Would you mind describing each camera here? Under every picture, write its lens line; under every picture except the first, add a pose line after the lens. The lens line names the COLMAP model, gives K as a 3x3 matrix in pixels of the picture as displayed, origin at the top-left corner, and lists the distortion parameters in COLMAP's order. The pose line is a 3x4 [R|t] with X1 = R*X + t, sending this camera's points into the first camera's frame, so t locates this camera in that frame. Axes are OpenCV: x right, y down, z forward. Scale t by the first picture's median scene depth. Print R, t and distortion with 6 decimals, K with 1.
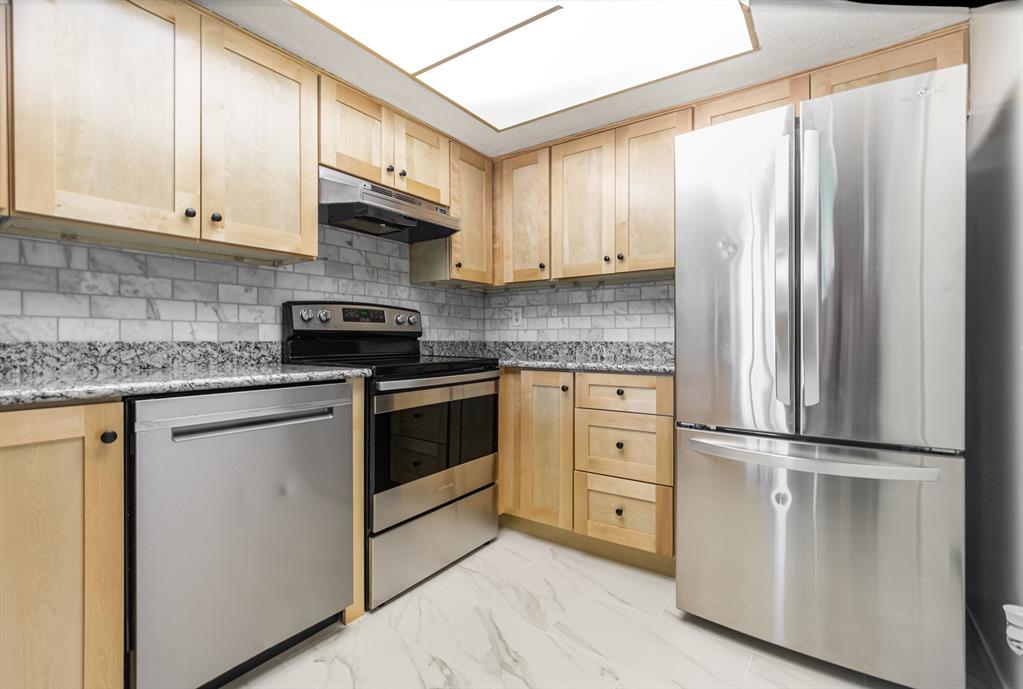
lens RADIAL K [[470.9, 0, 510.4], [0, 470.9, 341.6], [0, 0, 1]] dist [-0.003900, -0.001088]
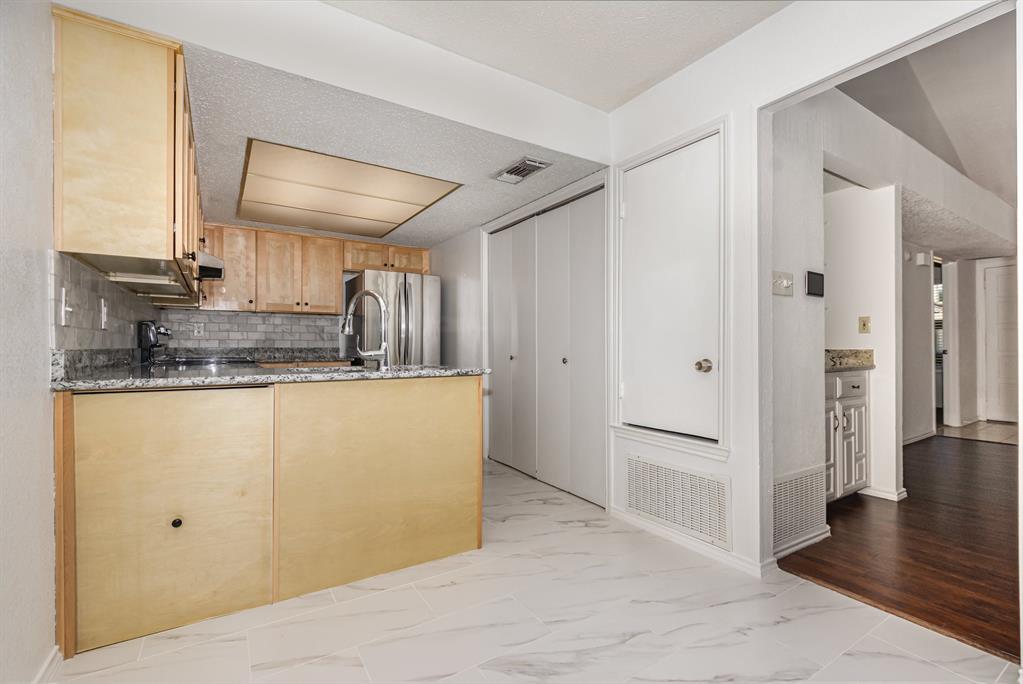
lens RADIAL K [[470.9, 0, 513.8], [0, 470.9, 340.0], [0, 0, 1]] dist [-0.003900, -0.001088]
pose [[0.392728, 0.004550, 0.919643, -2.449853], [-0.001153, 0.999989, -0.004455, -0.051596], [-0.919654, 0.000690, 0.392729, -1.082223]]
